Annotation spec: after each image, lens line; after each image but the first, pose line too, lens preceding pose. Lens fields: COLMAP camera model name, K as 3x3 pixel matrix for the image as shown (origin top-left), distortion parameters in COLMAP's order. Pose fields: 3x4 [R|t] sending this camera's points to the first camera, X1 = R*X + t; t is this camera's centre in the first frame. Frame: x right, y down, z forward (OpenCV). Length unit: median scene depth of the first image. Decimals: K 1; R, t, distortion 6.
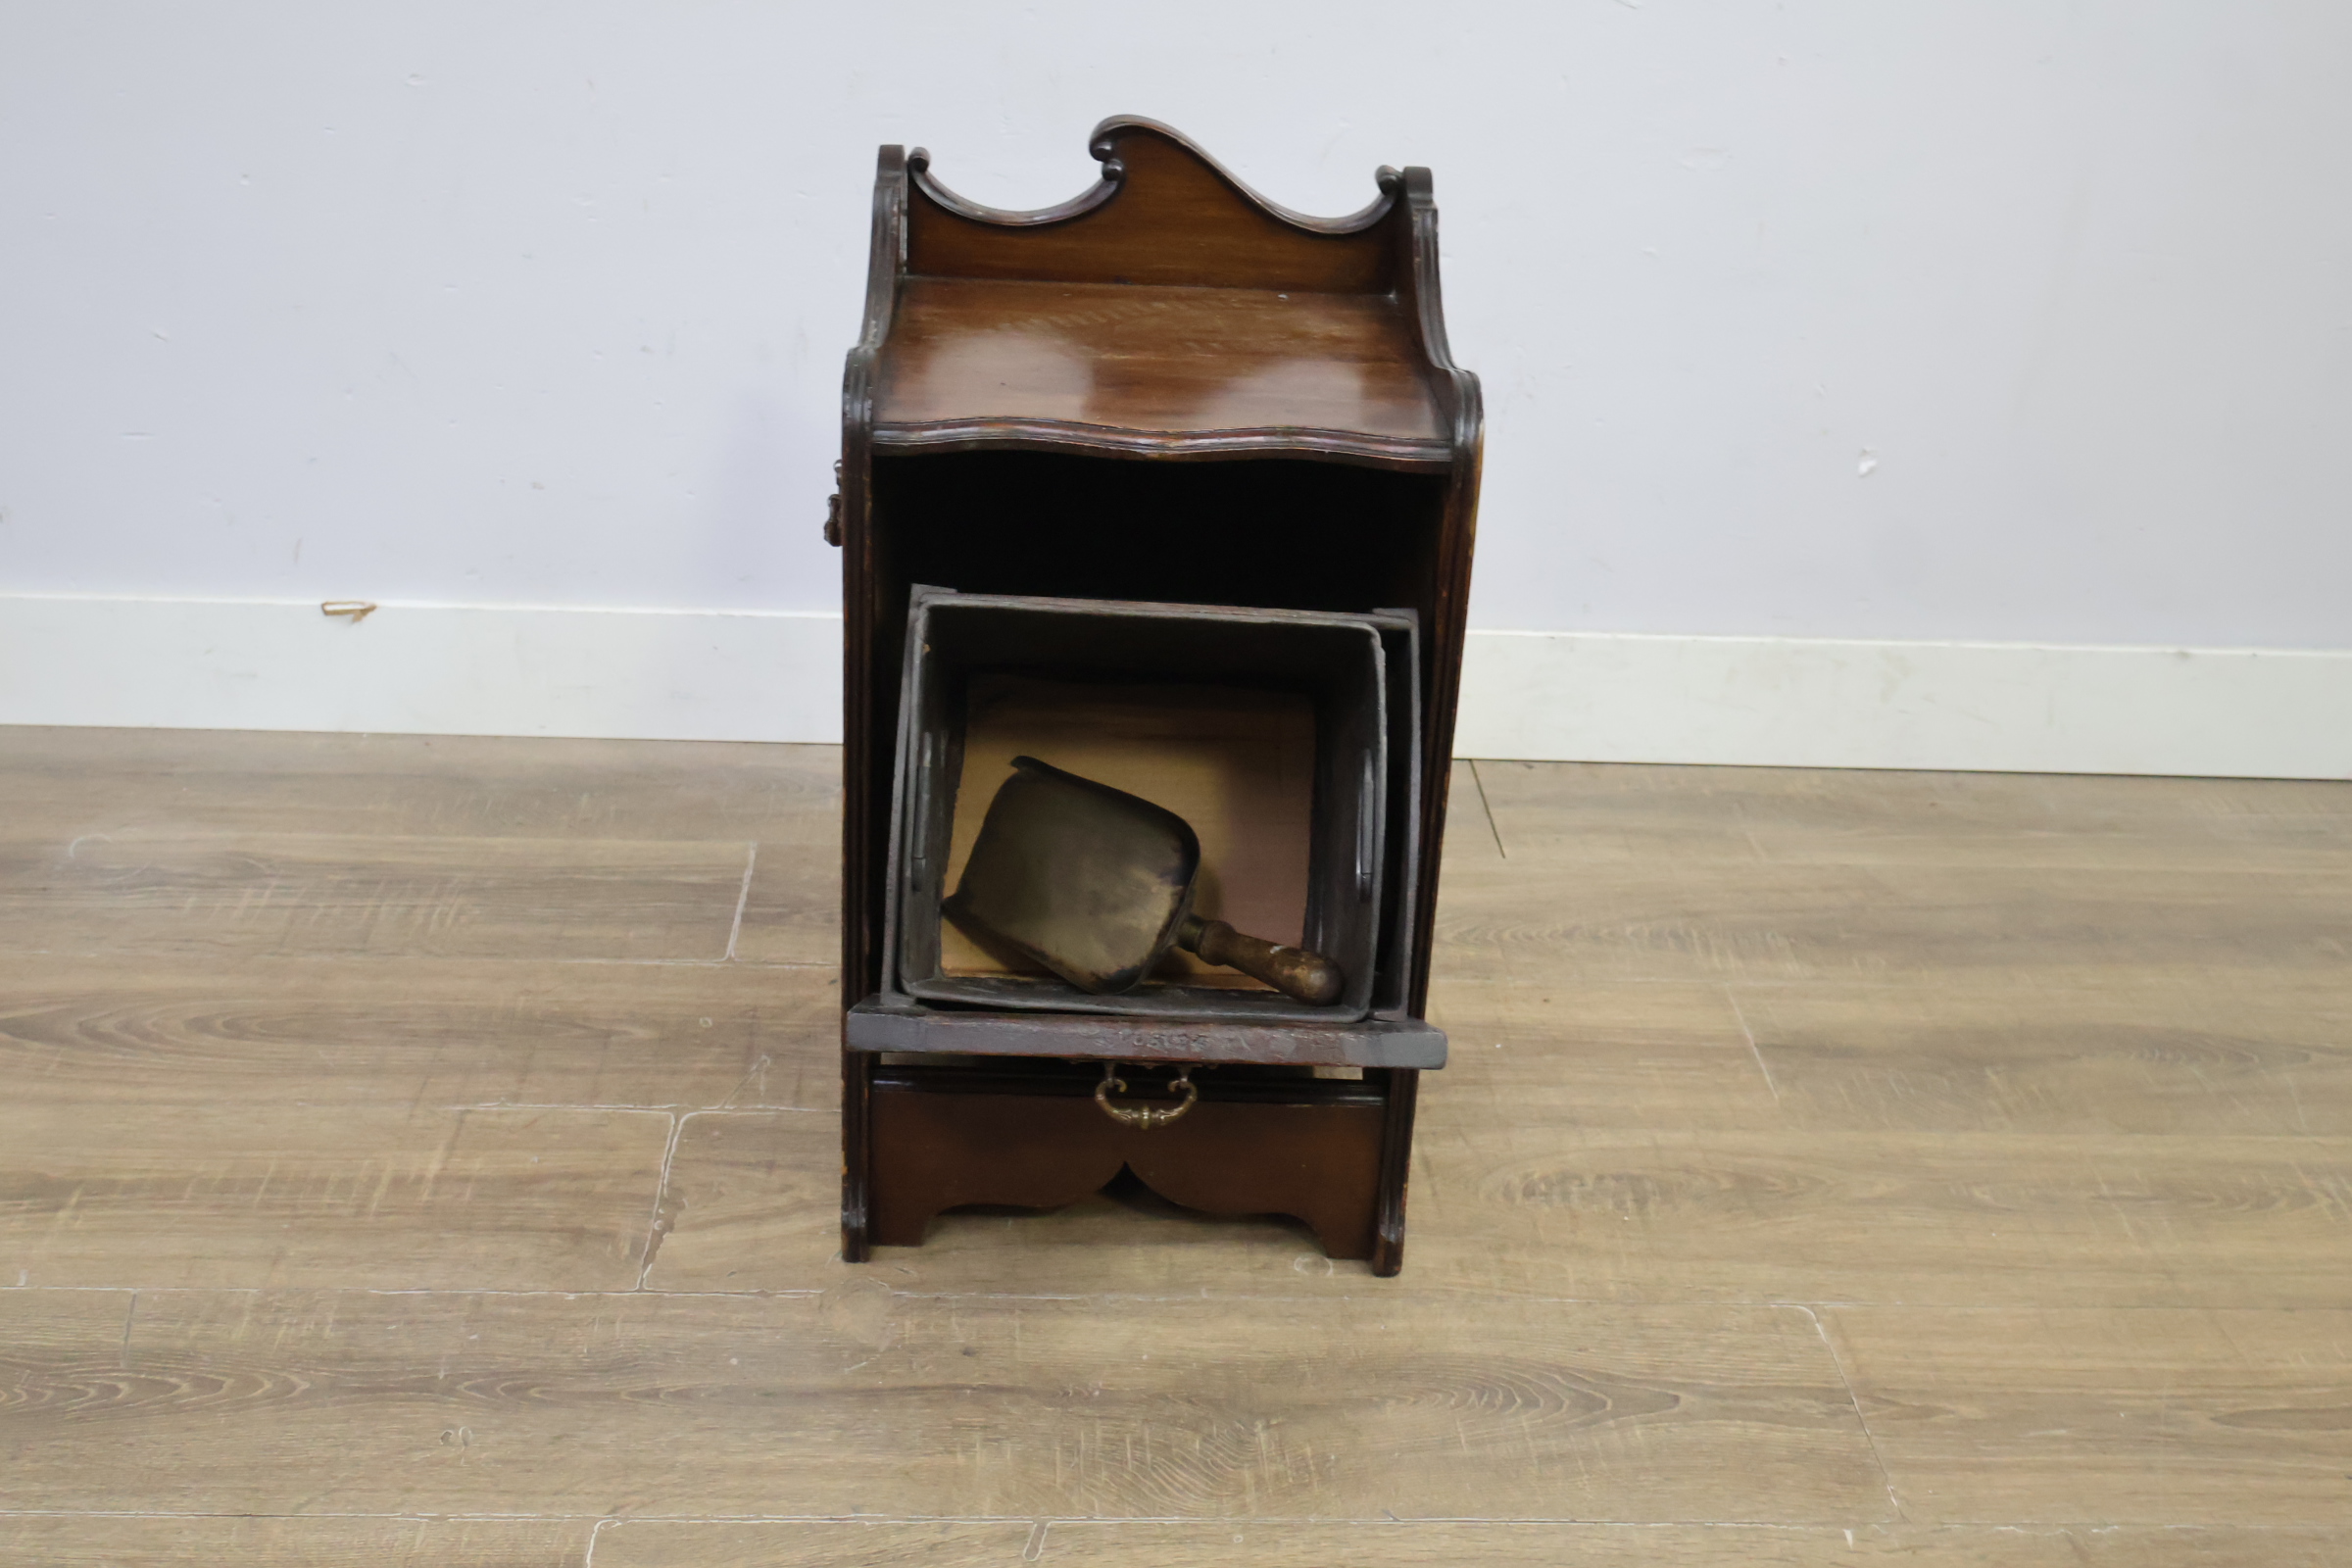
lens RADIAL K [[2687.2, 0, 1171.3], [0, 2687.2, 774.6], [0, 0, 1]] dist [-0.012241, 0.000000]
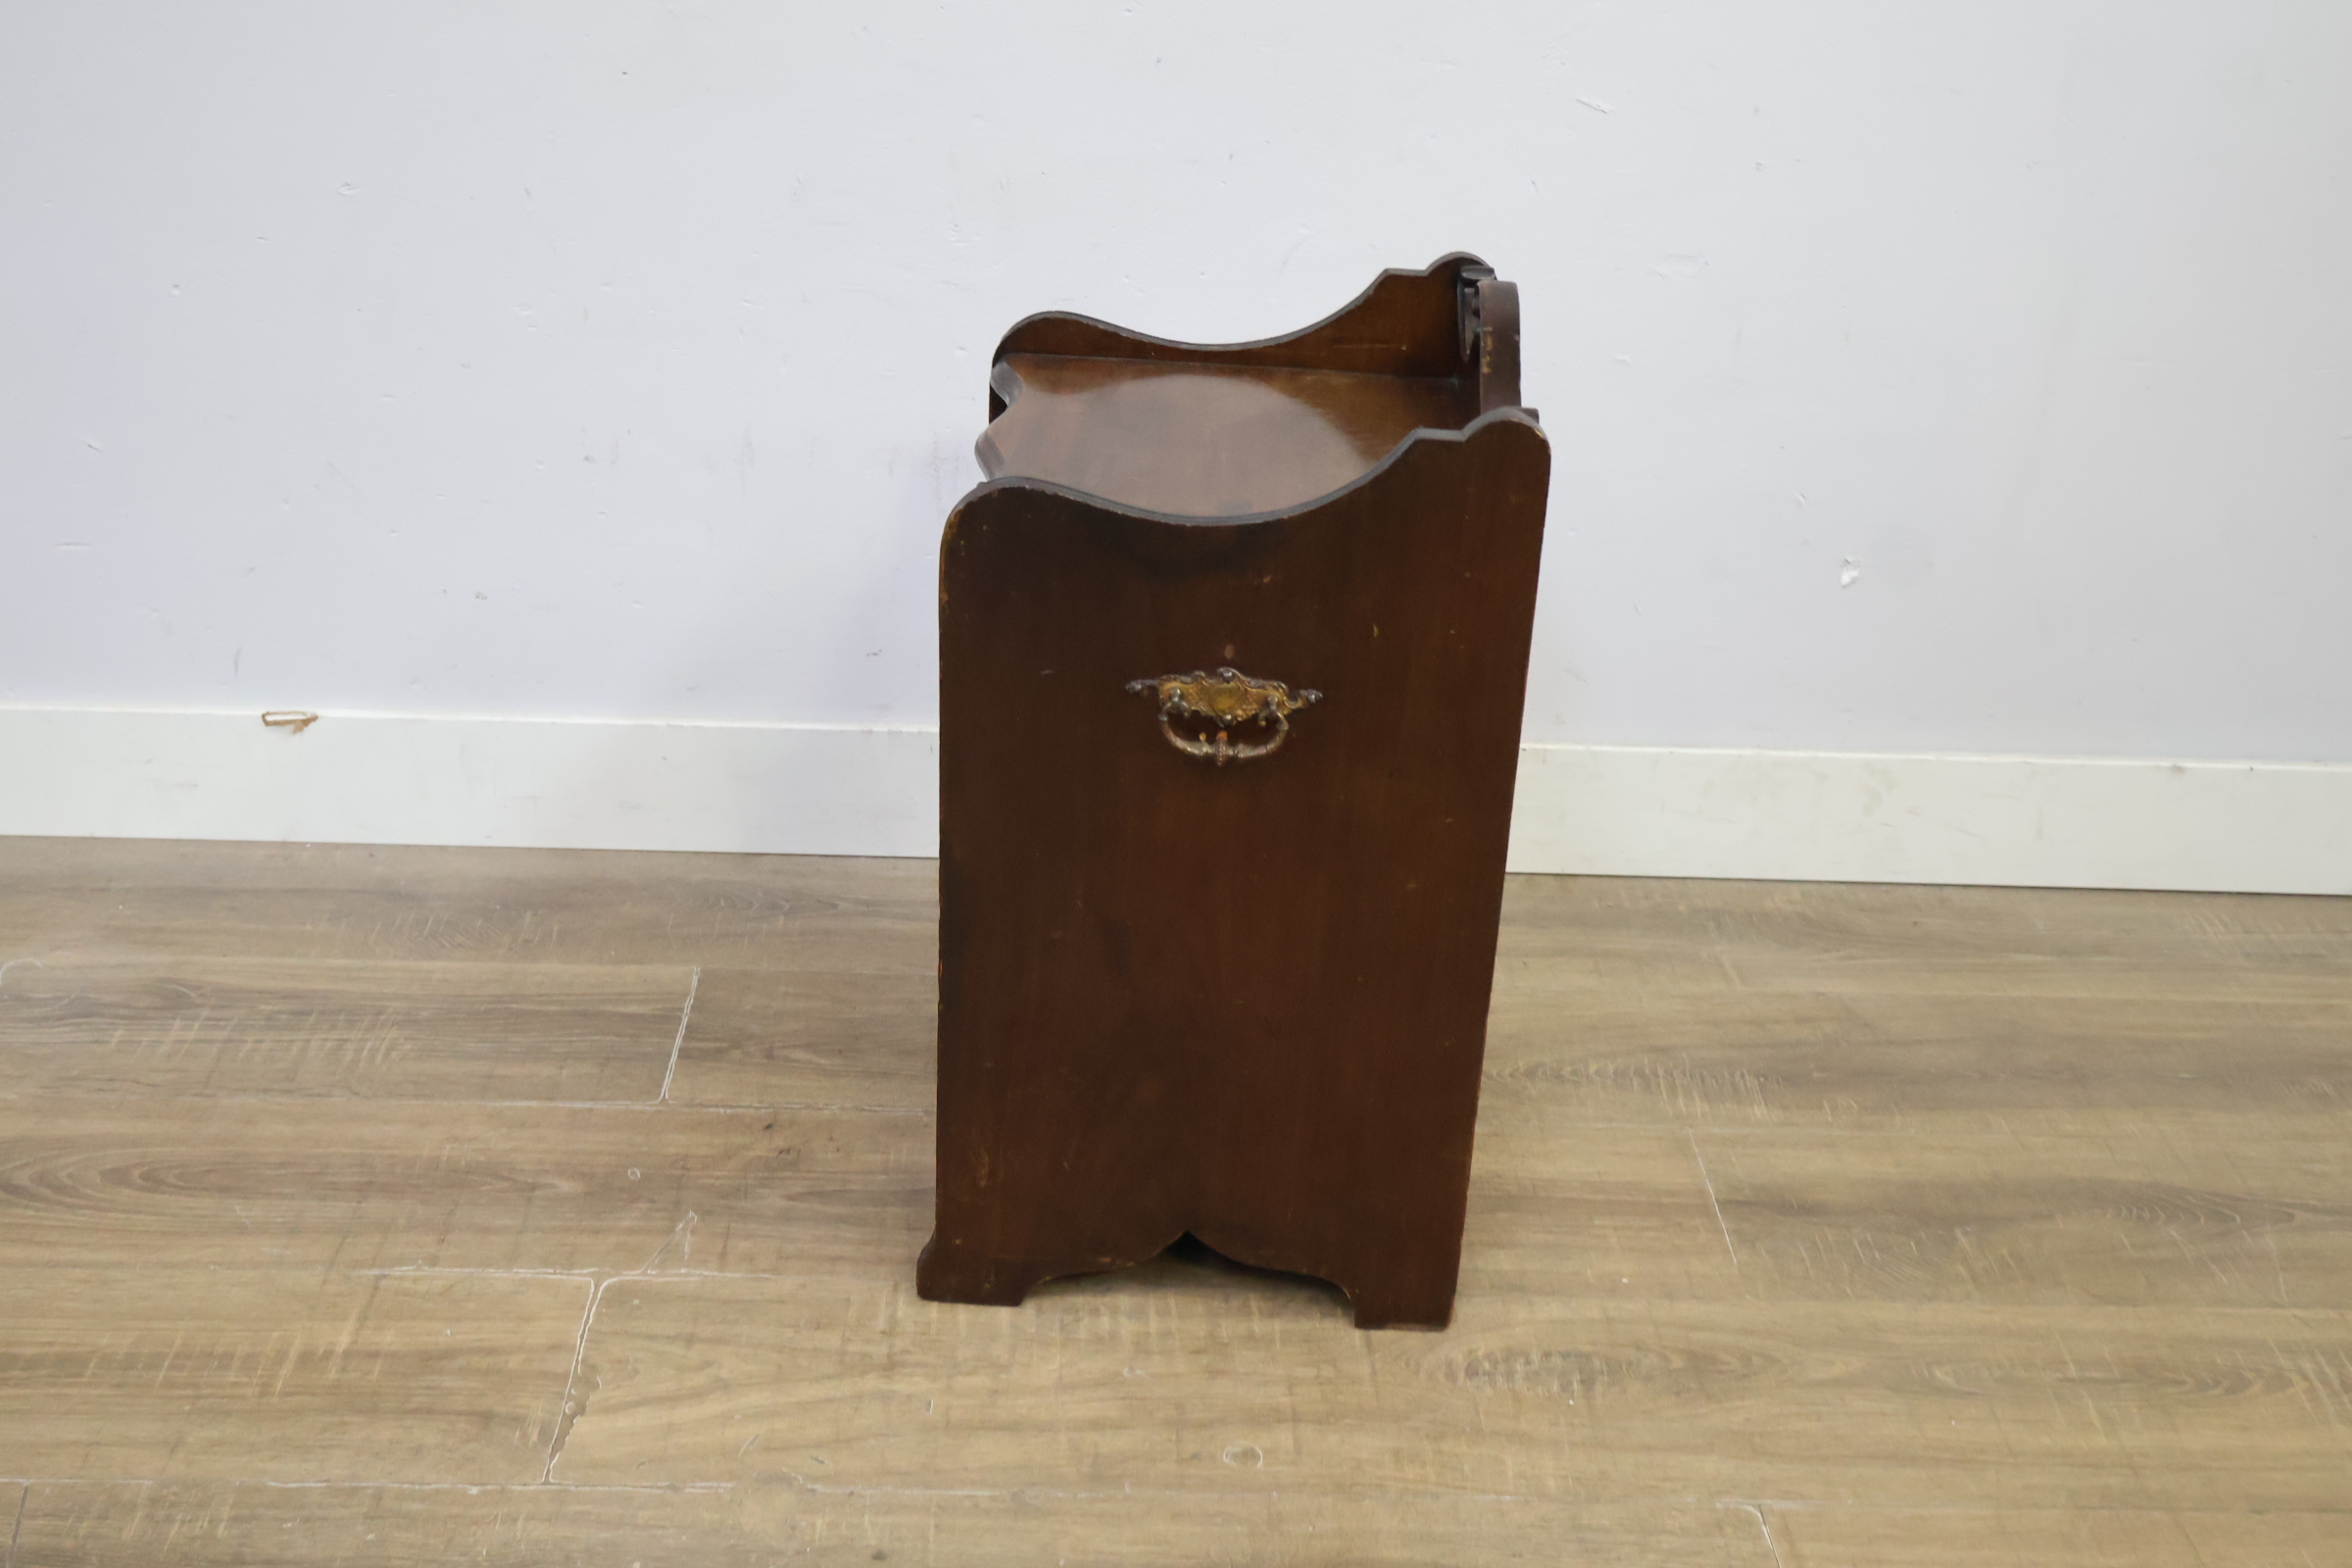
lens RADIAL K [[2687.2, 0, 1165.4], [0, 2687.2, 776.4], [0, 0, 1]] dist [-0.012241, 0.000000]
pose [[0.999832, 0.004750, -0.017725, 0.038193], [-0.004501, 0.999891, 0.014072, -0.070670], [0.017790, -0.013990, 0.999744, 0.033572]]
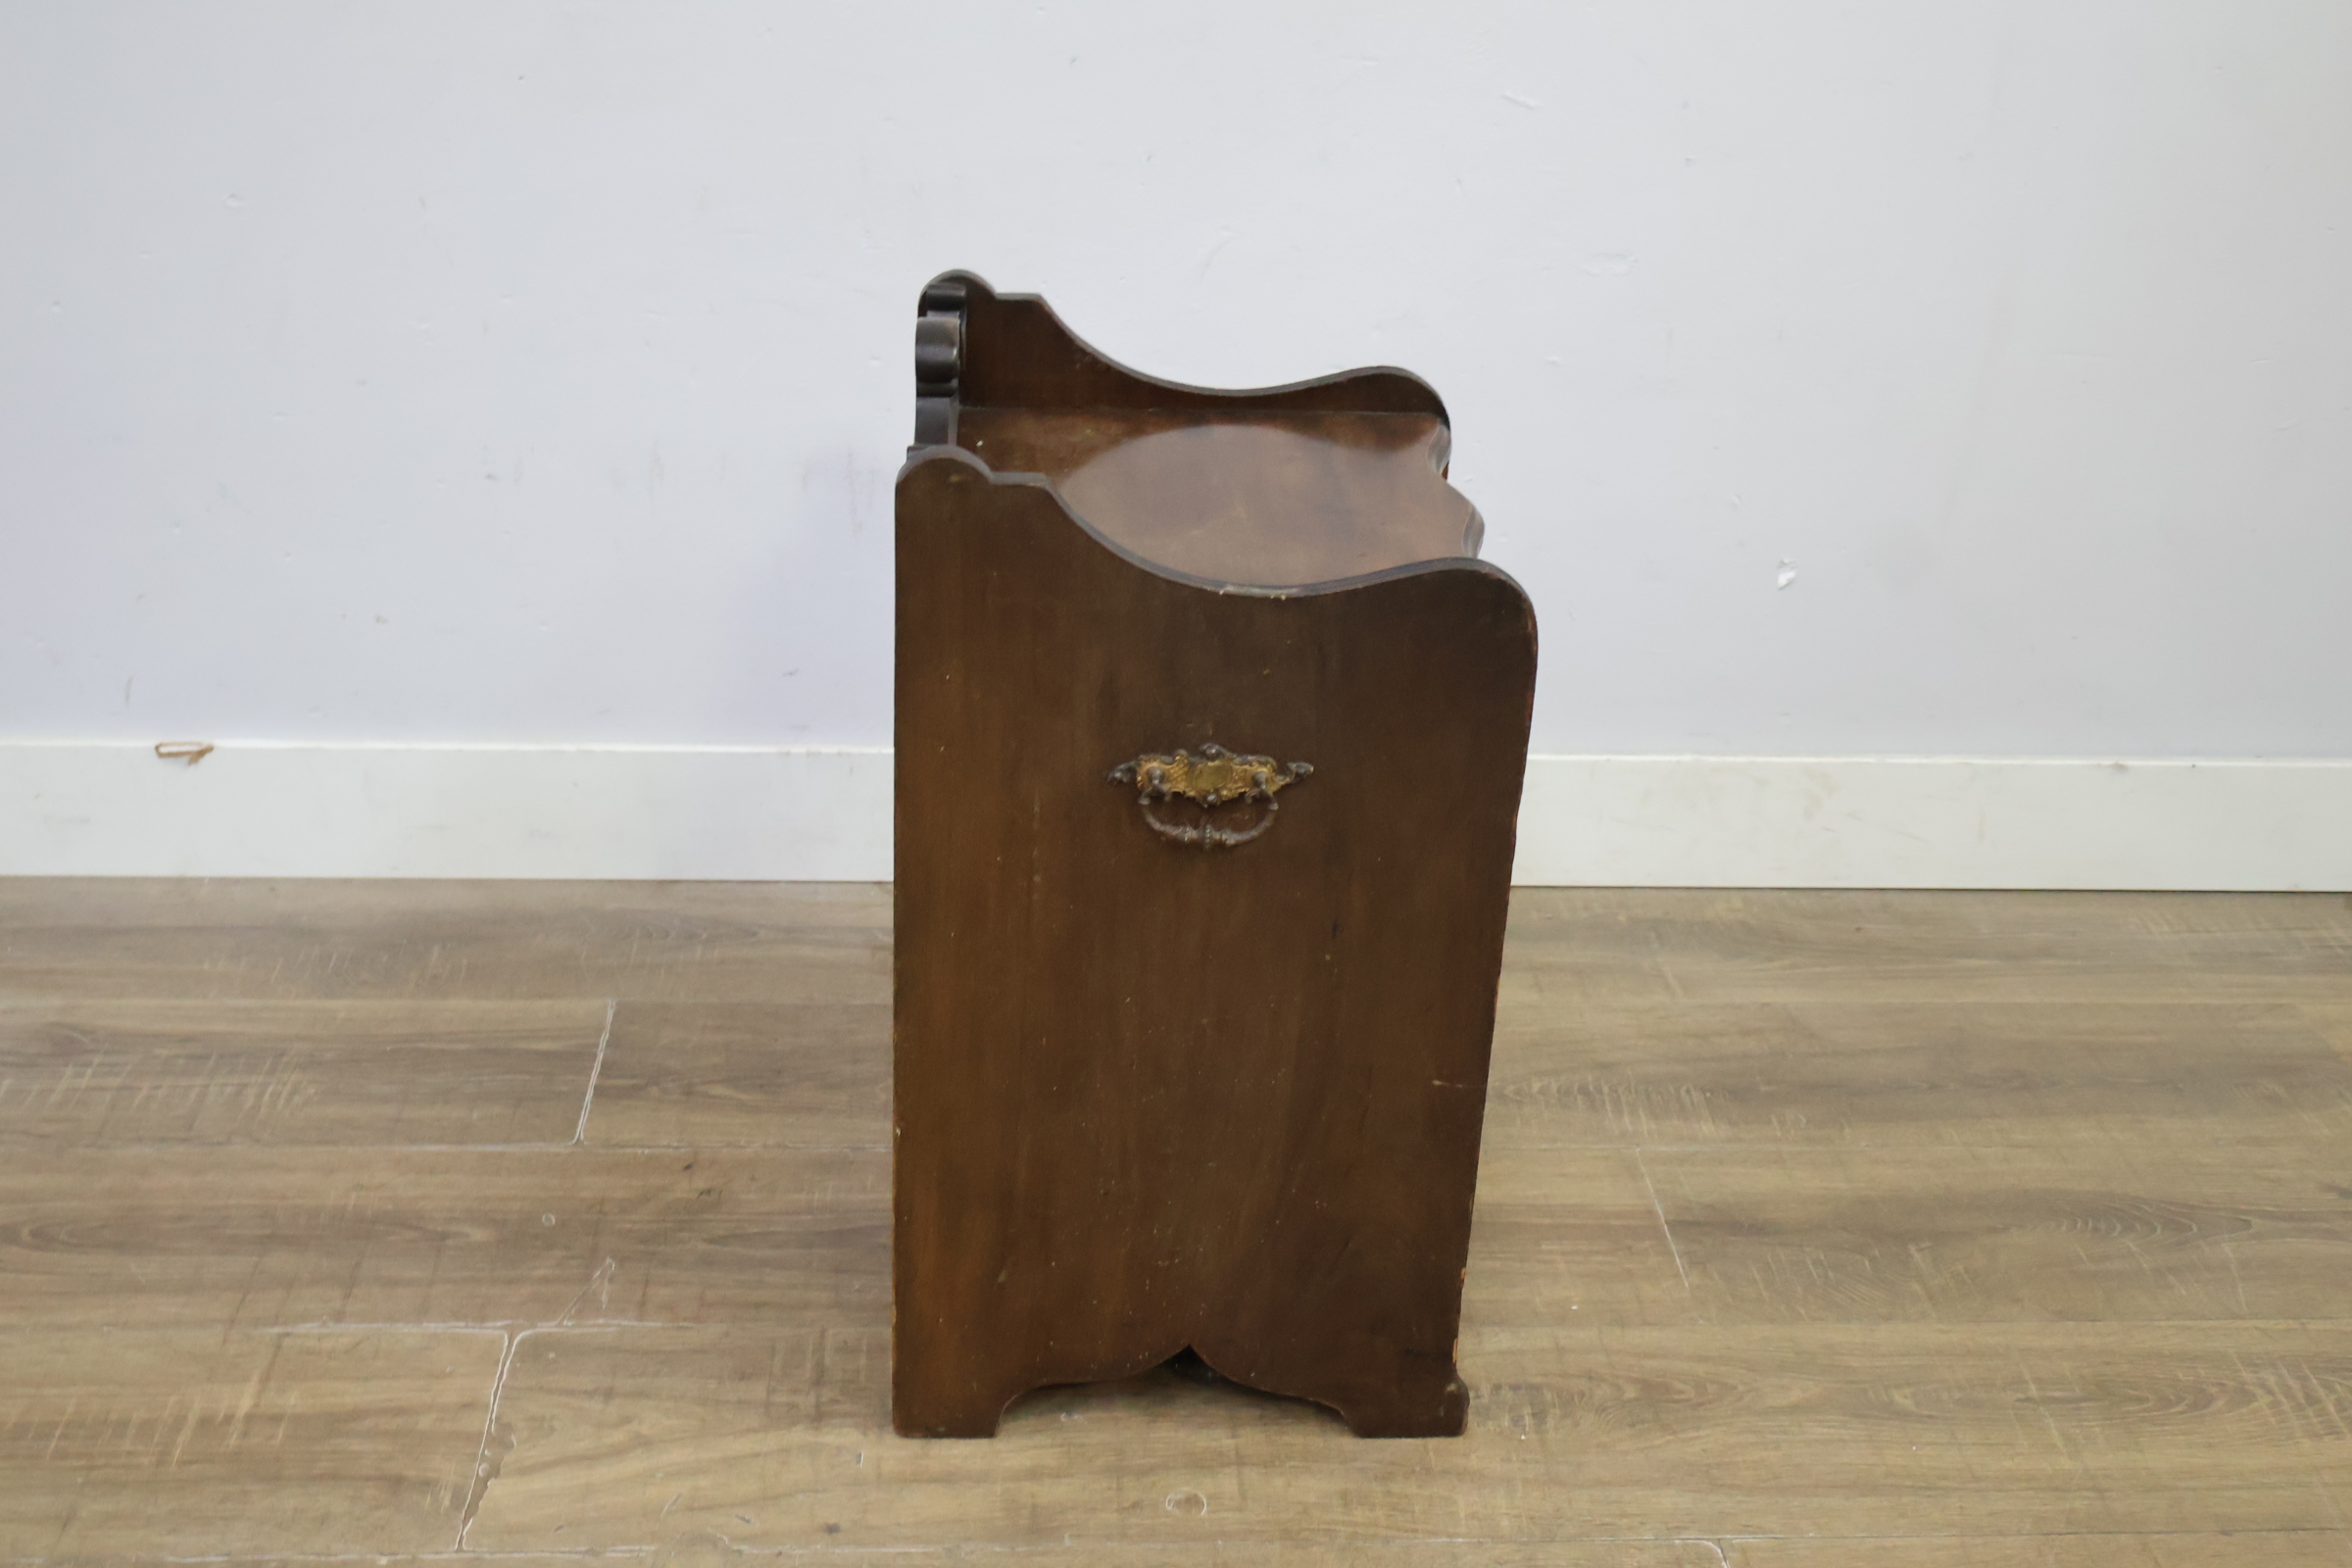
lens RADIAL K [[2687.2, 0, 1170.8], [0, 2687.2, 768.6], [0, 0, 1]] dist [-0.012241, 0.000000]
pose [[0.999846, -0.012762, 0.012050, 0.036871], [0.012626, 0.999856, 0.011358, -0.077767], [-0.012194, -0.011205, 0.999863, 0.064795]]
